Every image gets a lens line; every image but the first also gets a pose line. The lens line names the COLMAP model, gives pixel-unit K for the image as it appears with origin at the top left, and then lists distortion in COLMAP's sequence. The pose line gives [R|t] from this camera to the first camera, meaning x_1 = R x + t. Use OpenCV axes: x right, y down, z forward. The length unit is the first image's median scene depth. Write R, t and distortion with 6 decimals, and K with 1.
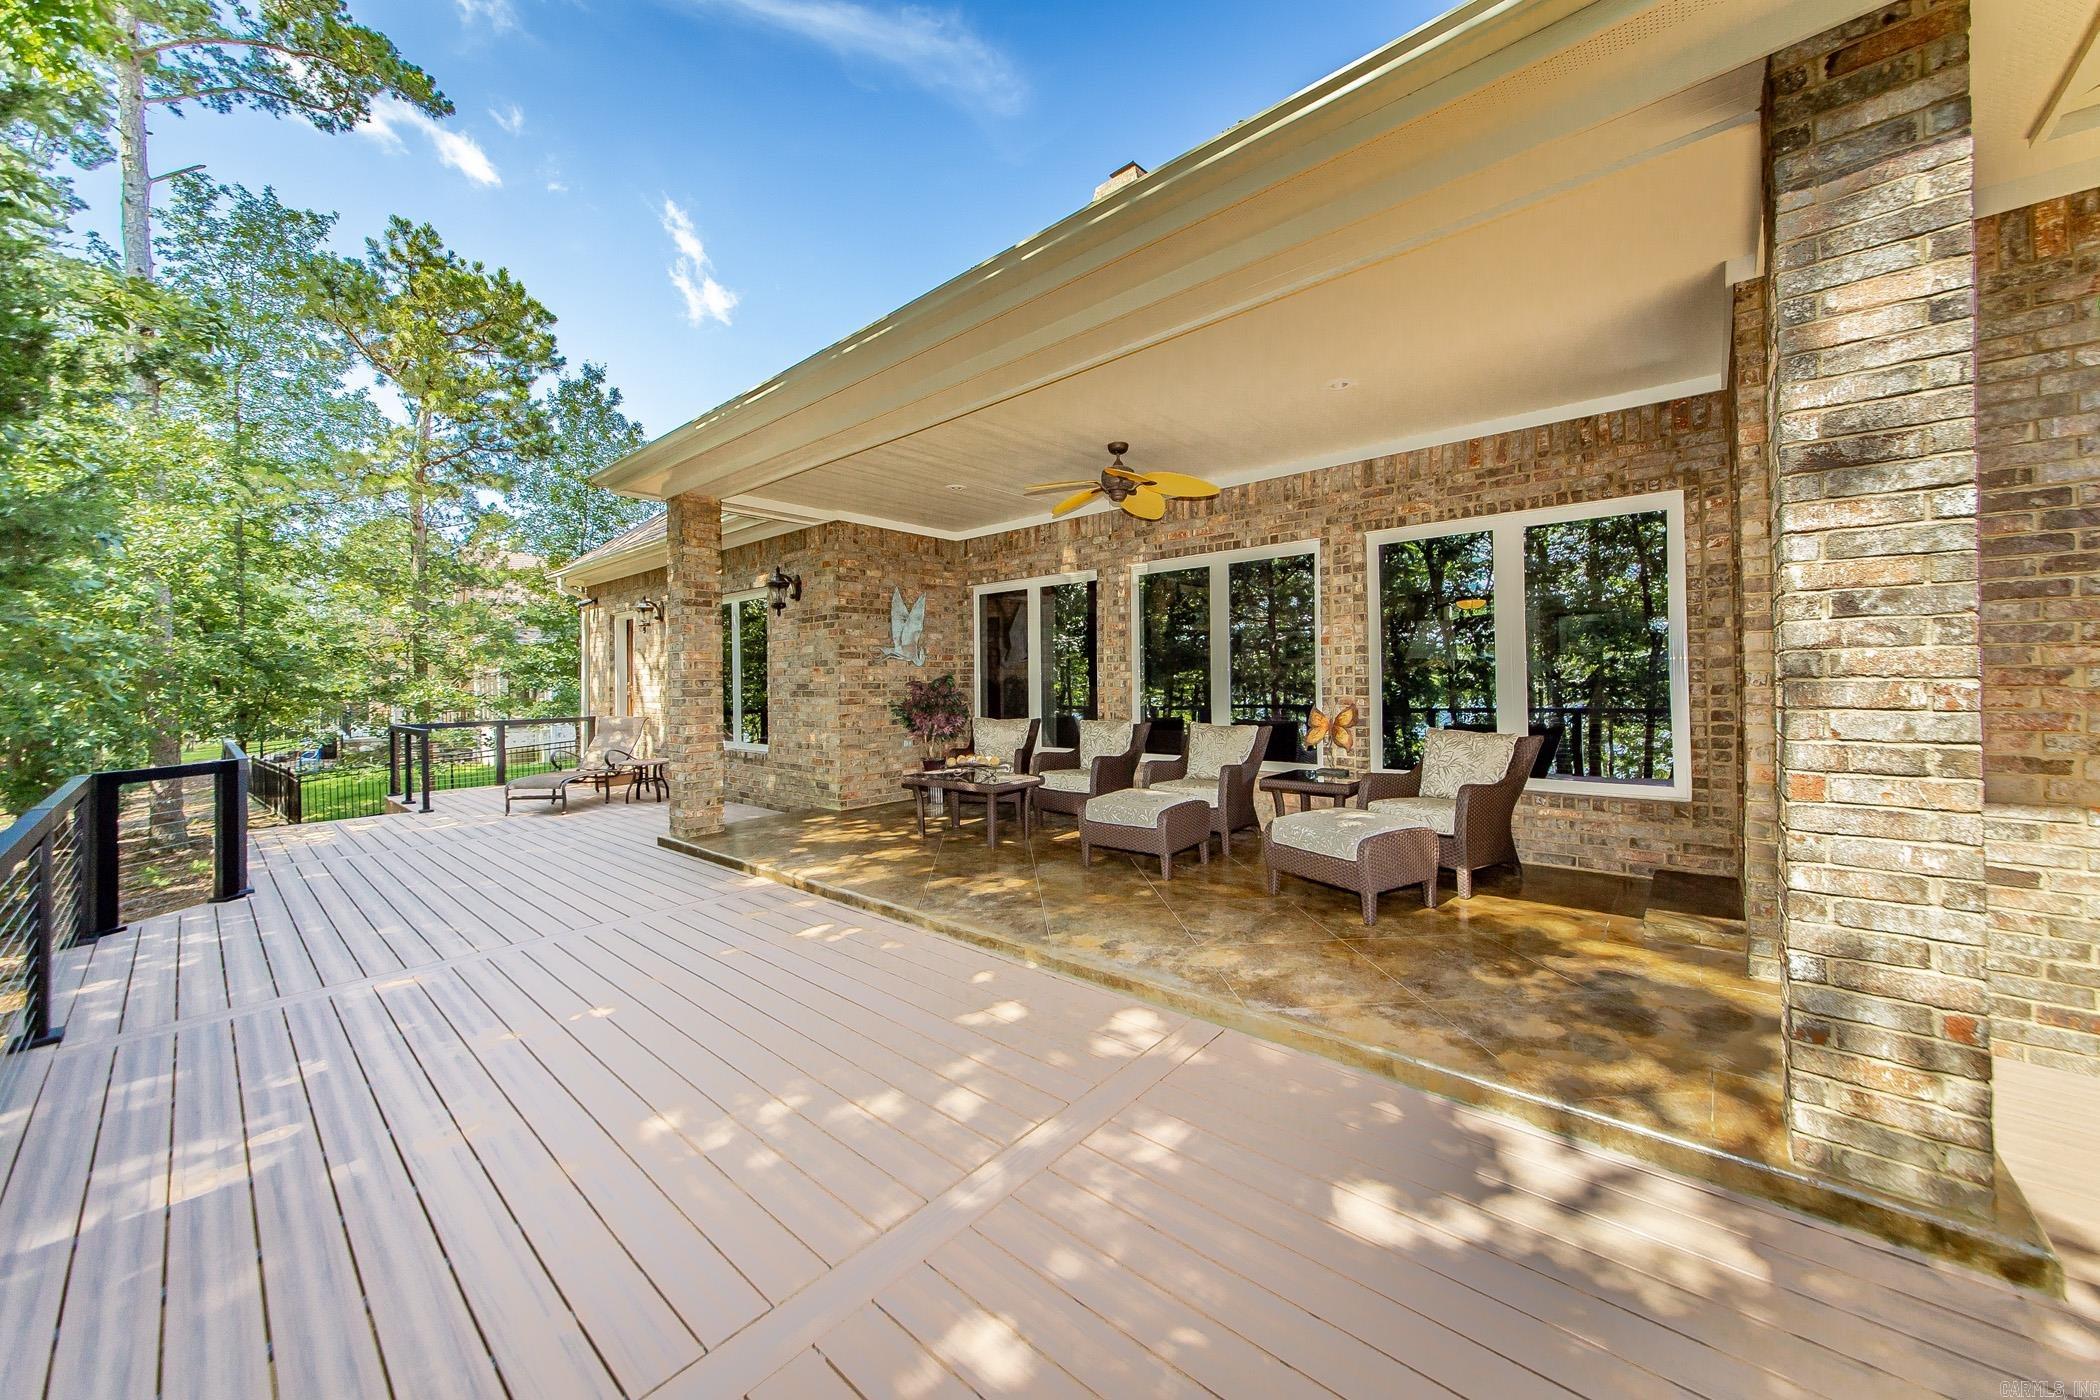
lens RADIAL K [[748.1, 0, 1050.6], [0, 748.1, 681.0], [0, 0, 1]] dist [-0.011506, 0.002664]
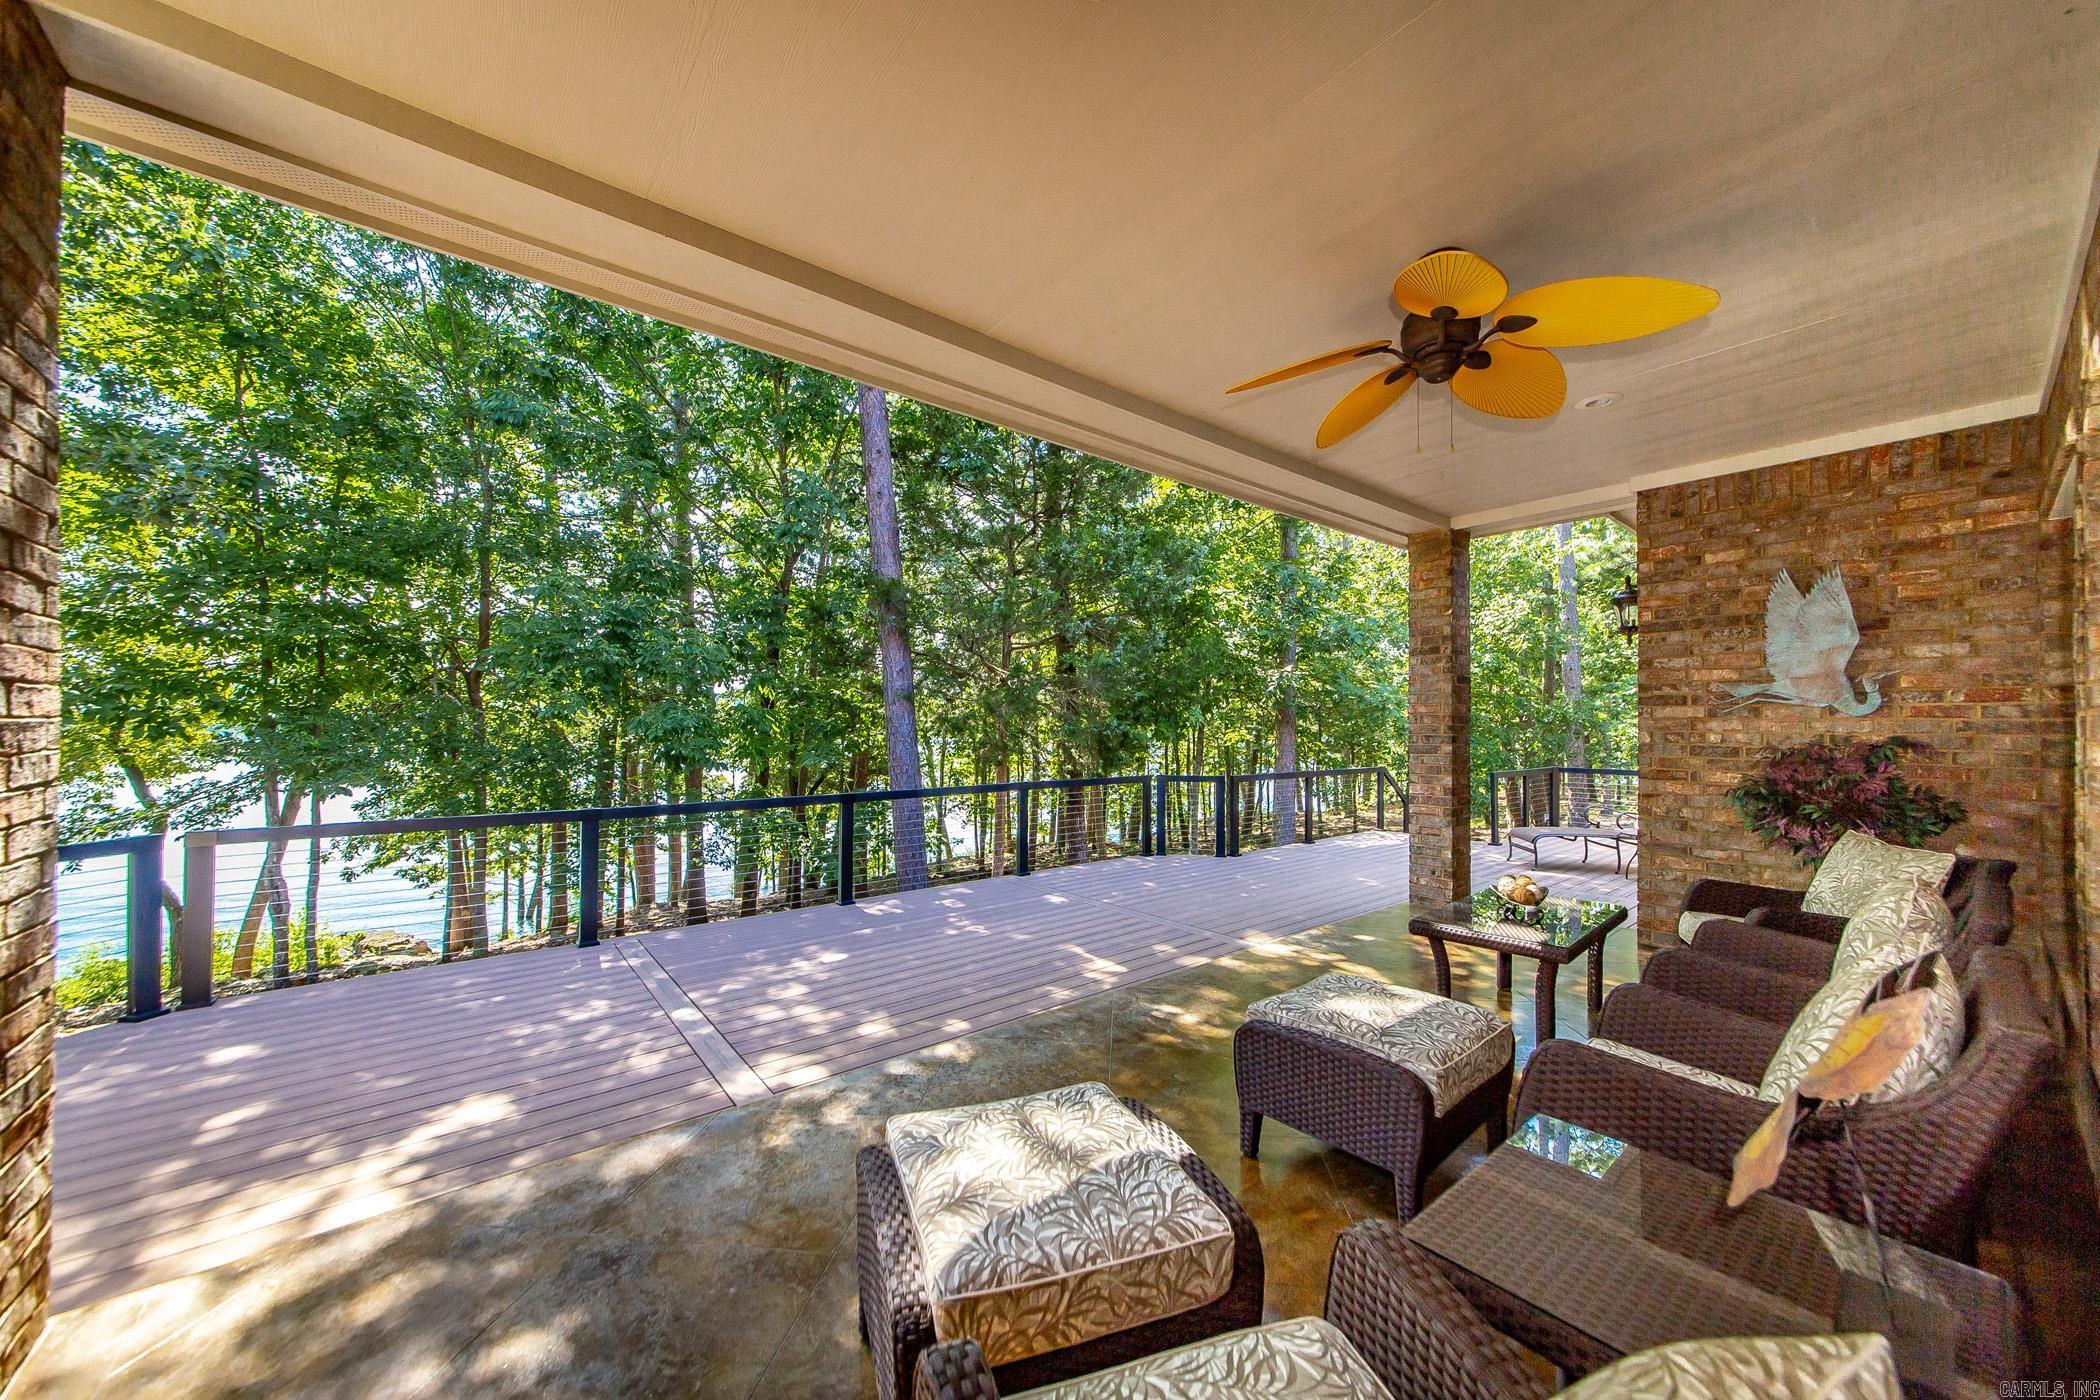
lens RADIAL K [[748.1, 0, 1052.5], [0, 748.1, 709.3], [0, 0, 1]] dist [-0.011506, 0.002664]
pose [[-0.181191, -0.012720, -0.983366, 0.430459], [-0.005125, 0.999915, -0.011990, -0.016738], [0.983435, 0.002868, -0.181240, 0.607624]]
